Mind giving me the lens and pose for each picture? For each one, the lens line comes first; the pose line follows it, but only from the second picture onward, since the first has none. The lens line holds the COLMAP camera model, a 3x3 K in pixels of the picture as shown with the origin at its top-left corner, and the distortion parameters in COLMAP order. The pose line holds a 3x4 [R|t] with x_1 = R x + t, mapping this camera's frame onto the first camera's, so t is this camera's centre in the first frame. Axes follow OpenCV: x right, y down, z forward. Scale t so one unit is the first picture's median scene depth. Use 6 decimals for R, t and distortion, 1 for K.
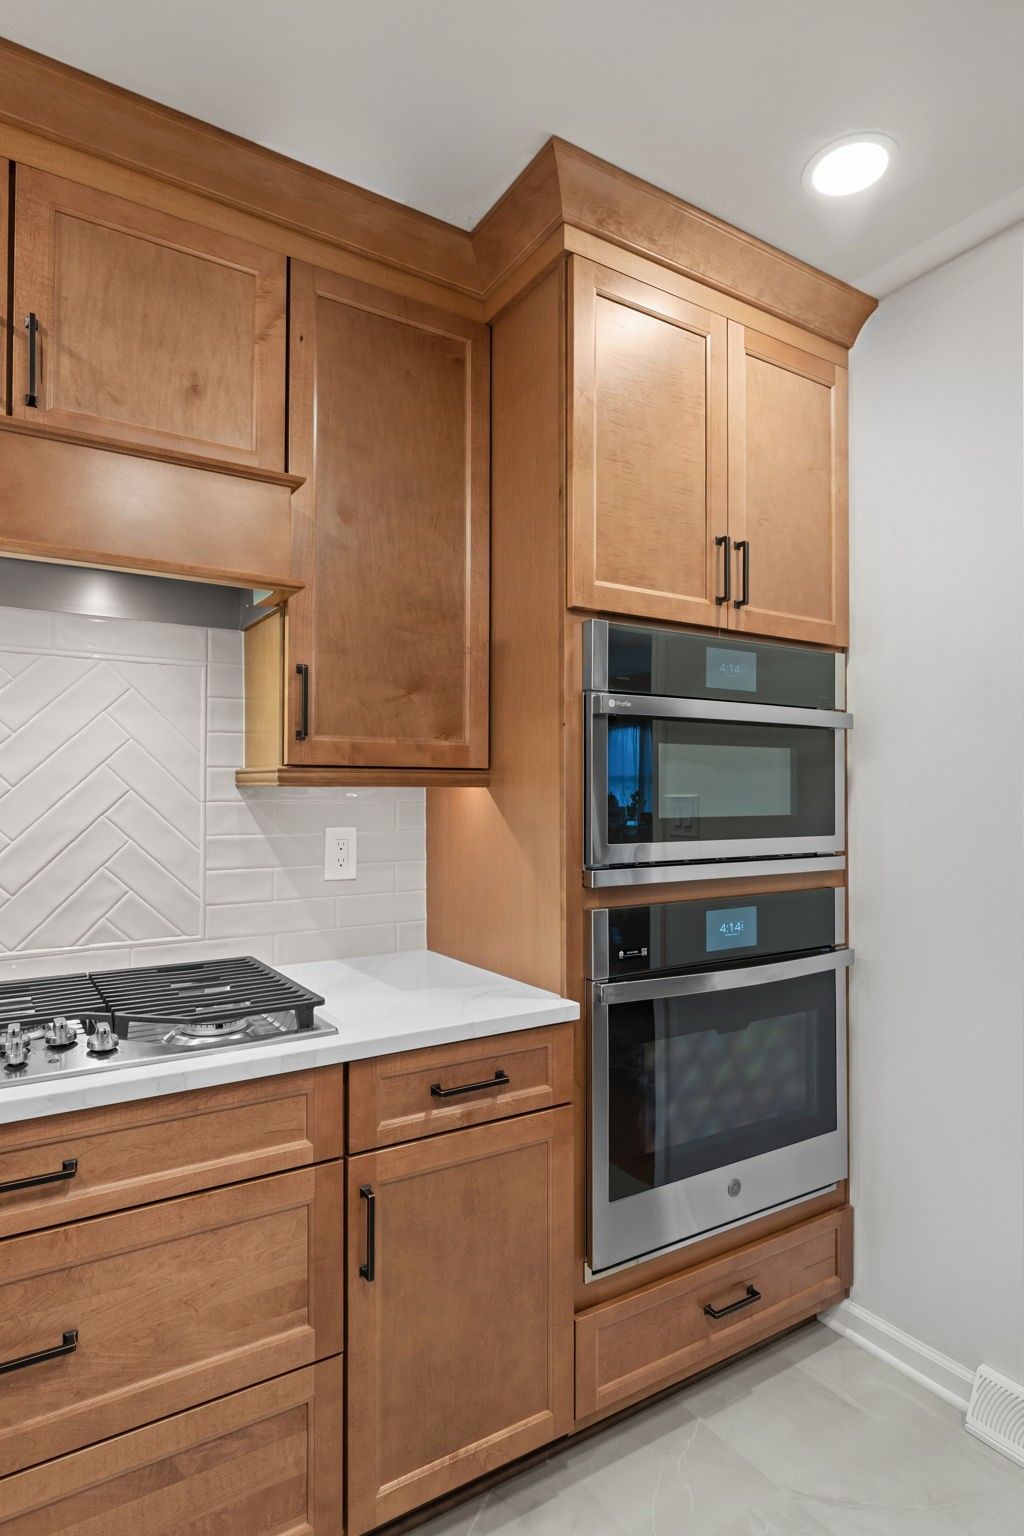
lens RADIAL K [[845.1, 0, 509.4], [0, 845.1, 782.6], [0, 0, 1]] dist [-0.002623, -0.001444]
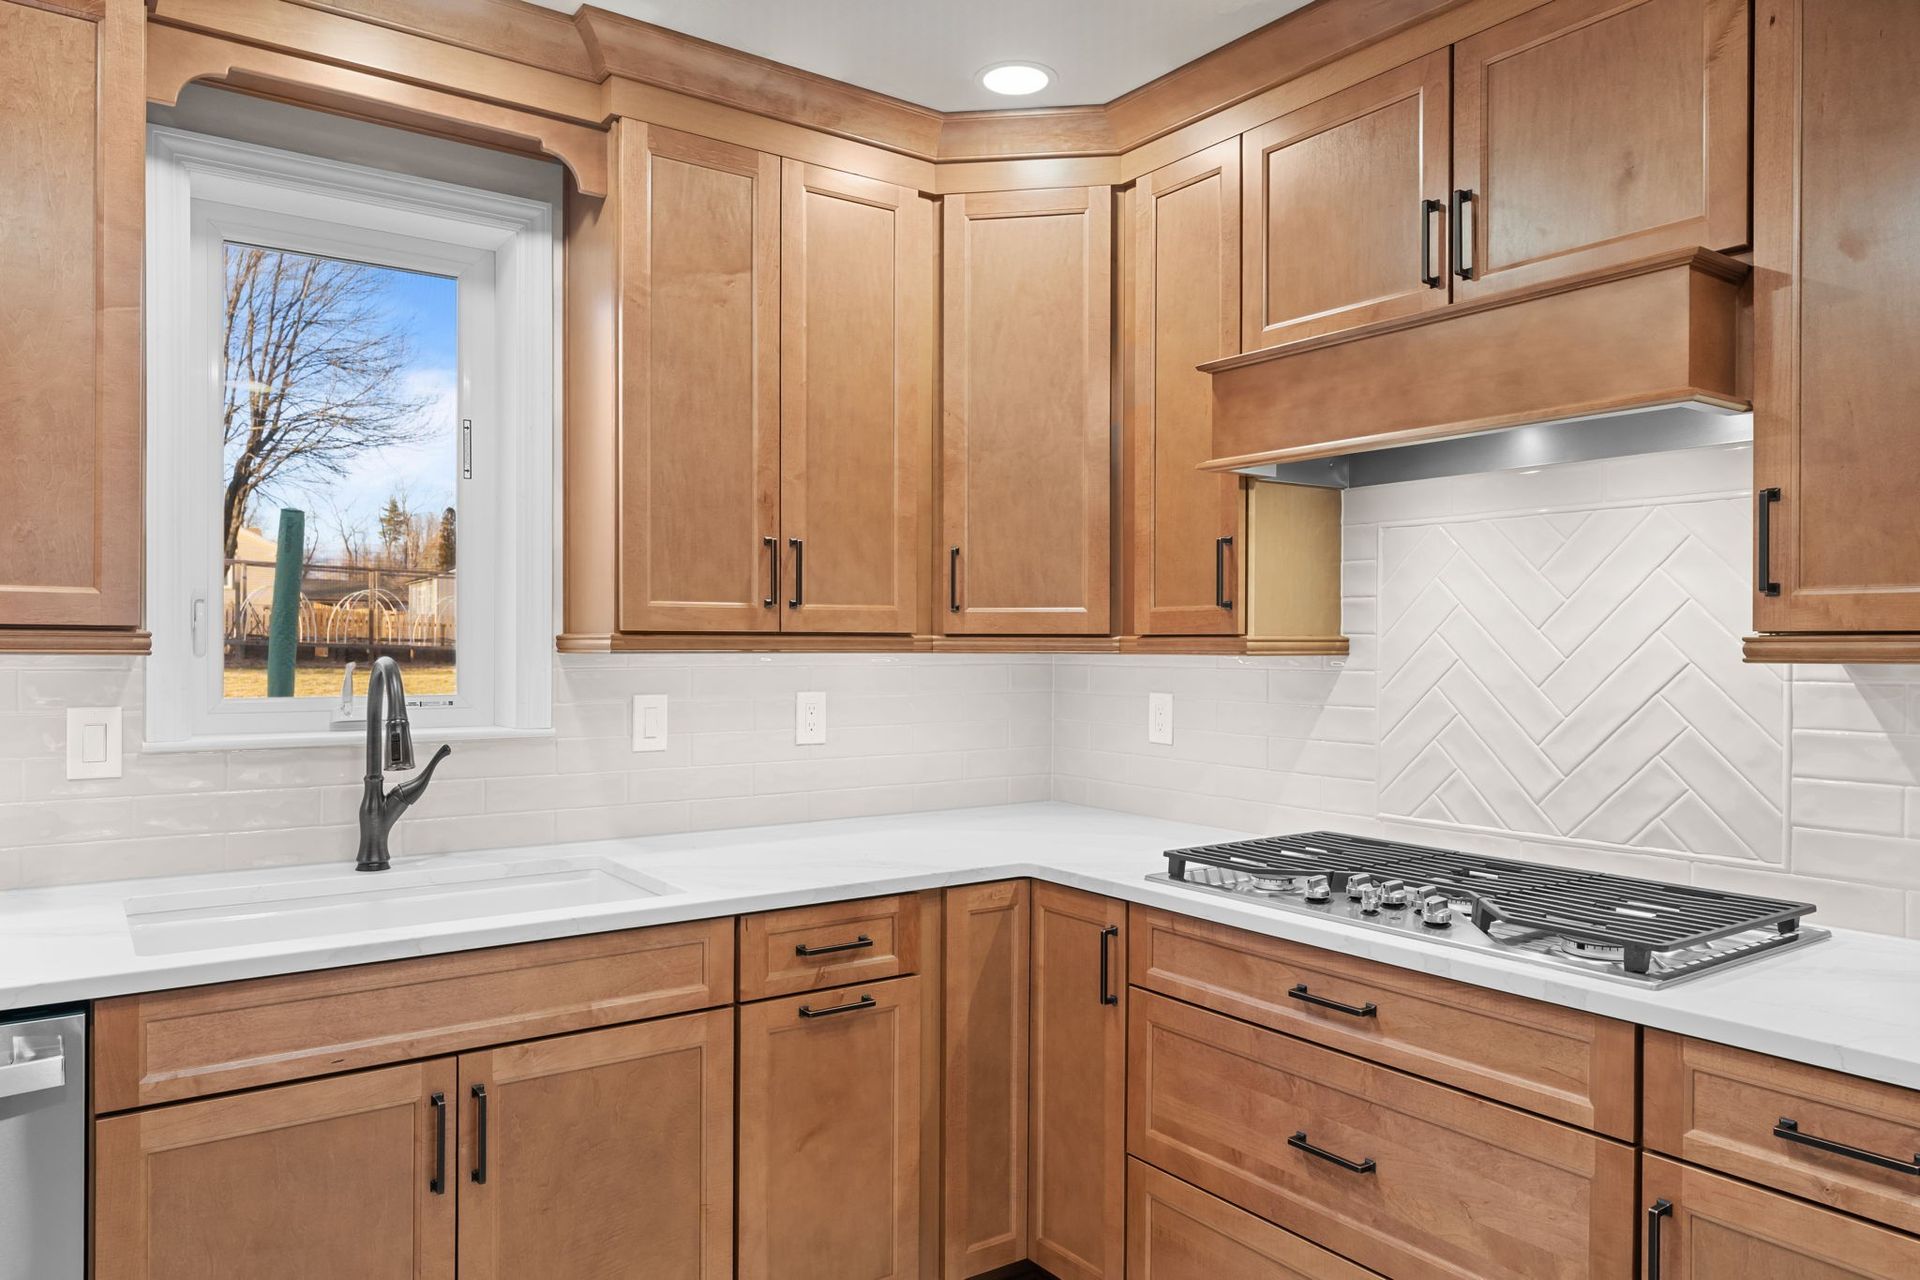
lens RADIAL K [[1275.5, 0, 956.3], [0, 1275.5, 642.0], [0, 0, 1]] dist [-0.000626, -0.000798]
pose [[0.049161, -0.001769, -0.998789, 0.779221], [0.010743, 0.999942, -0.001242, -0.018699], [0.998733, -0.010669, 0.049178, 0.271960]]
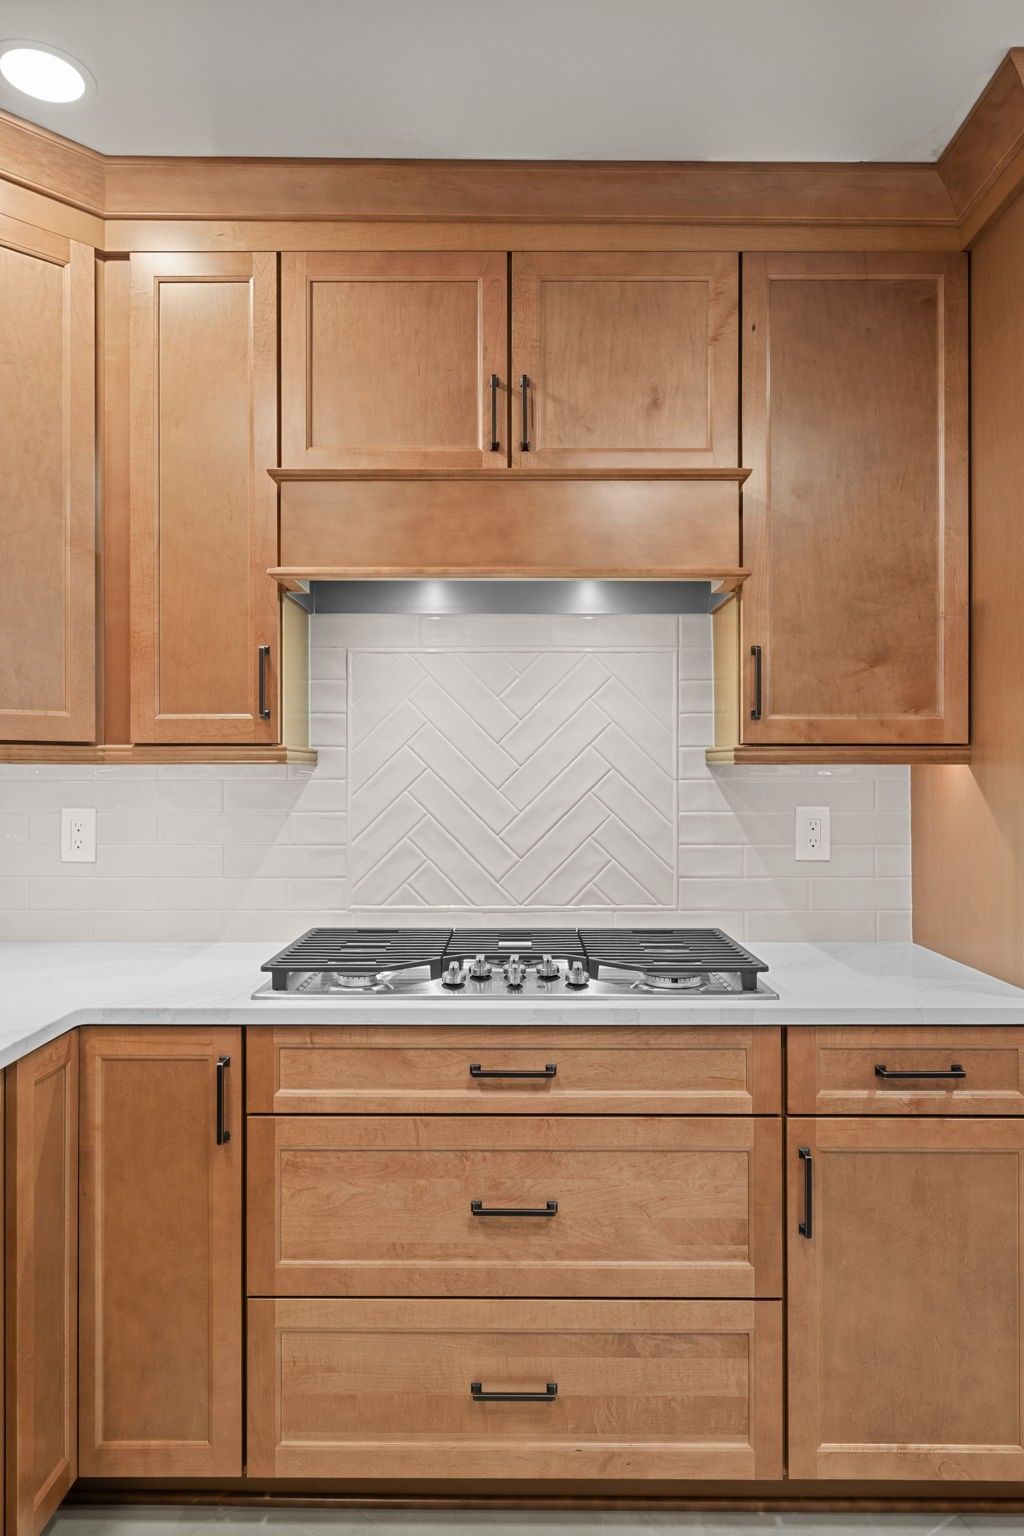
lens RADIAL K [[1007.3, 0, 512.5], [0, 1007.3, 771.1], [0, 0, 1]] dist [0.003703, -0.000588]
pose [[0.841941, -0.003075, -0.539561, 0.167232], [0.009224, 0.999920, 0.008695, -0.000772], [0.539491, -0.012297, 0.841902, -0.197995]]
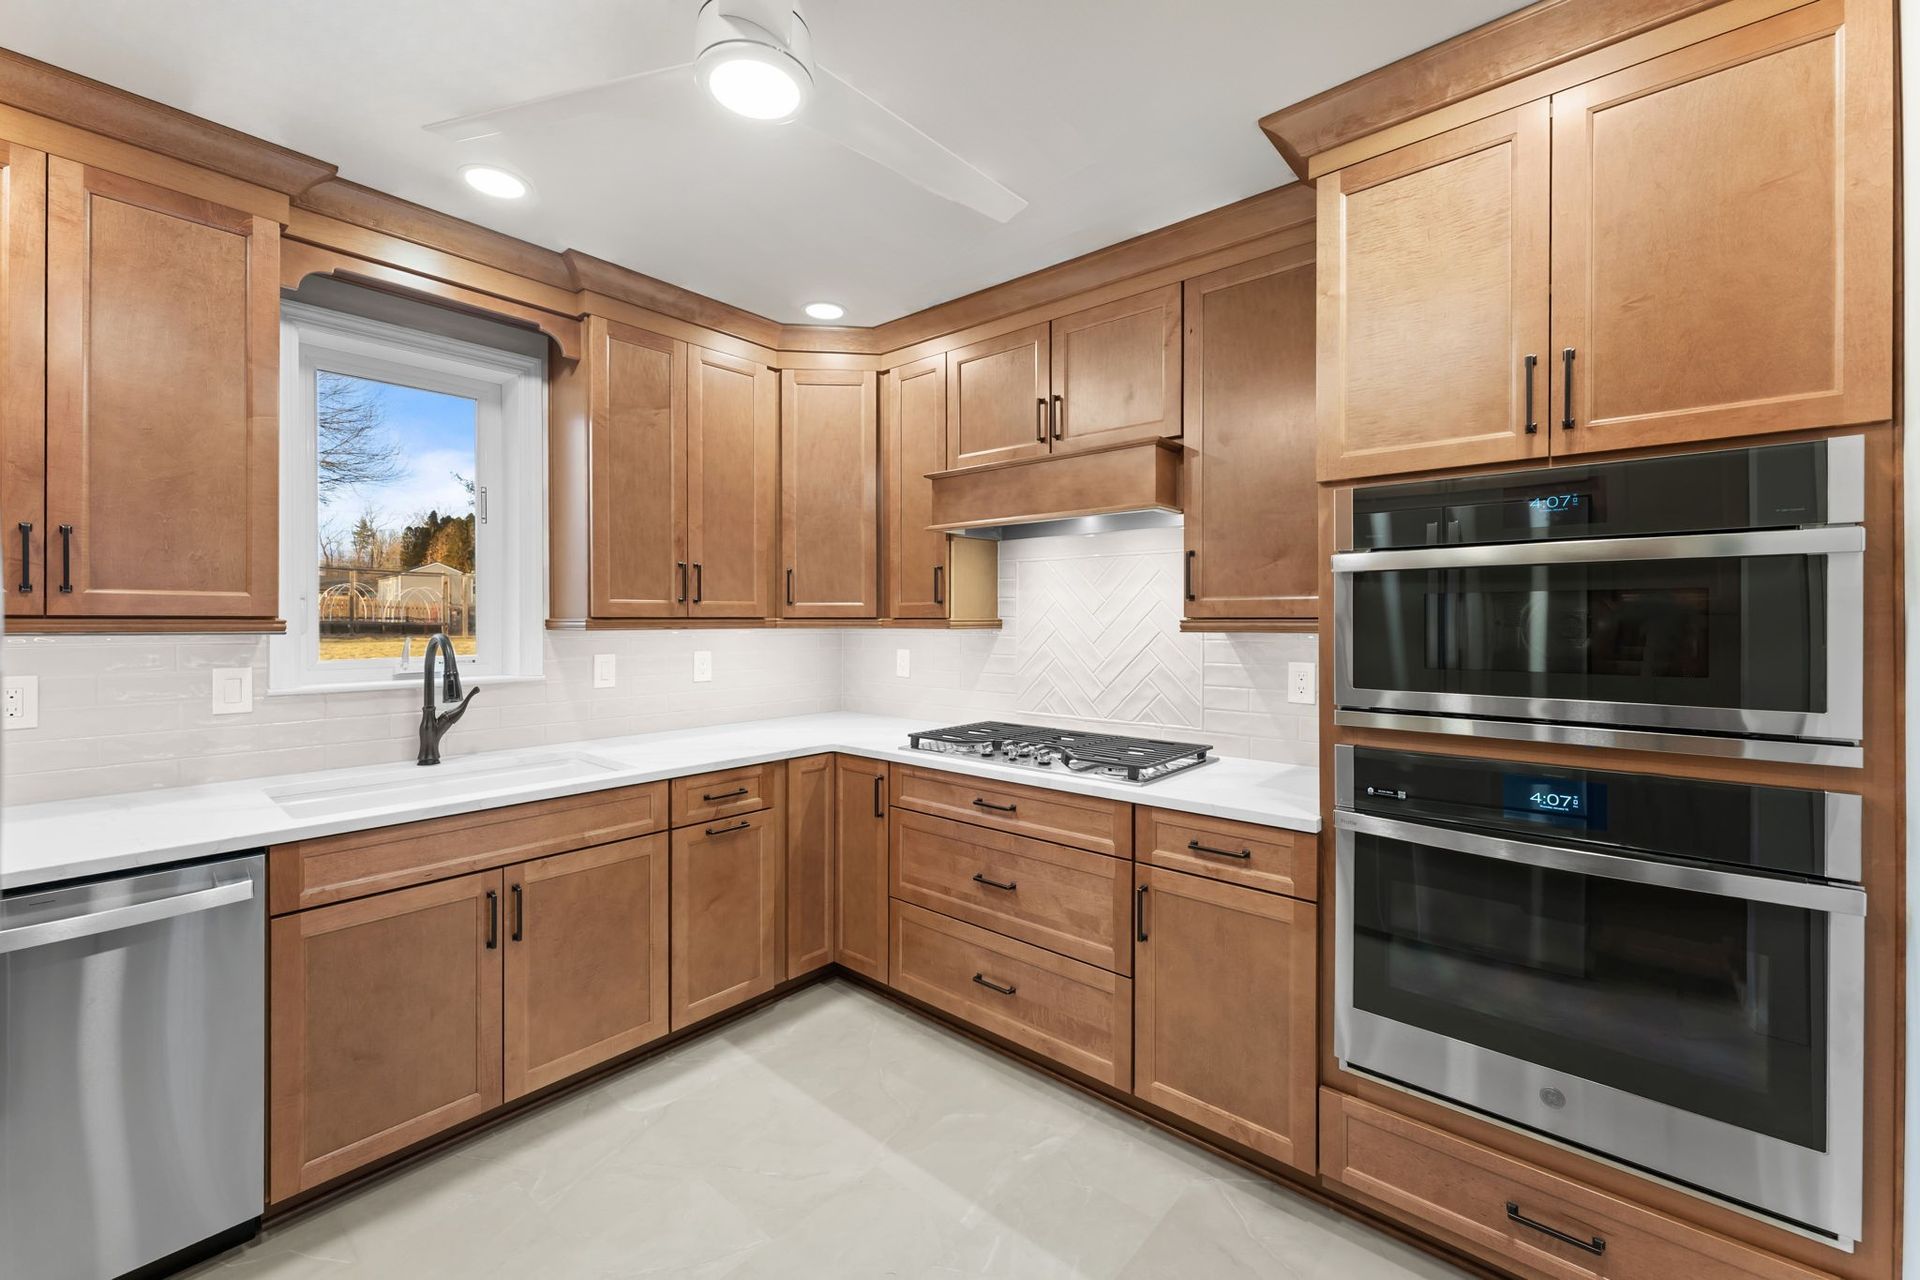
lens RADIAL K [[774.4, 0, 954.3], [0, 774.4, 618.9], [0, 0, 1]] dist [0.000795, -0.000254]
pose [[0.283288, -0.000376, -0.959035, 0.953075], [0.014114, 0.999893, 0.003777, -0.030085], [0.958931, -0.014606, 0.283263, 0.207645]]
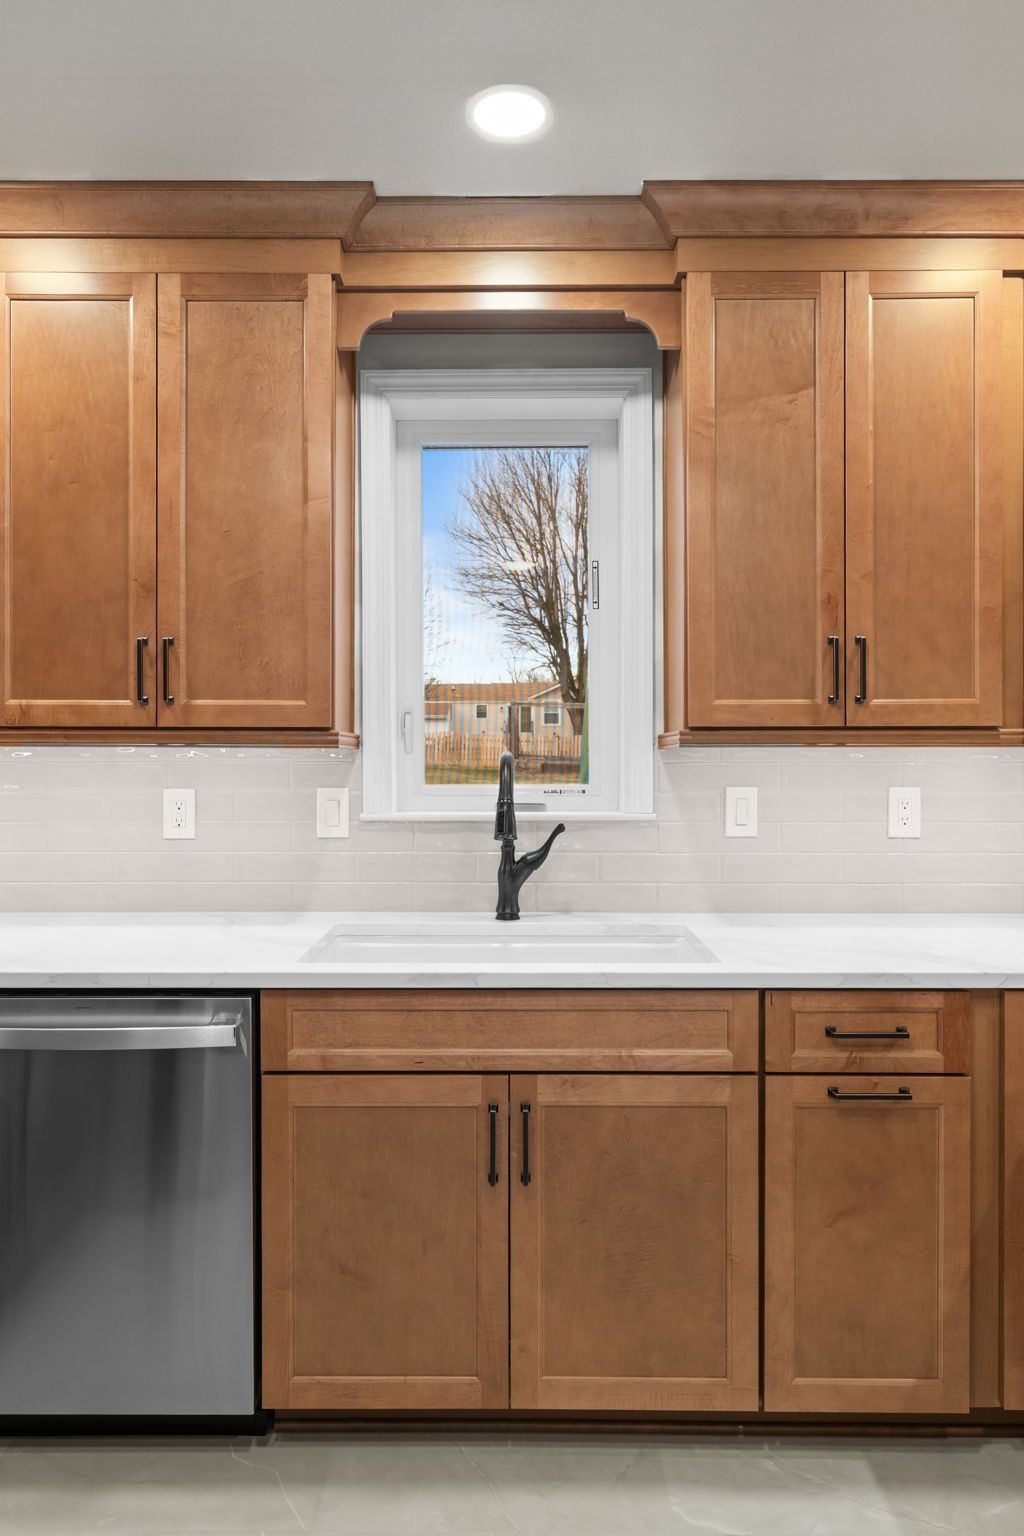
lens RADIAL K [[1020.4, 0, 502.1], [0, 1020.4, 767.3], [0, 0, 1]] dist [-0.000626, -0.000798]
pose [[-0.546016, 0.002849, -0.837770, 0.536288], [0.012818, 0.999906, -0.004953, 0.019298], [0.837677, -0.013443, -0.546001, 0.485673]]
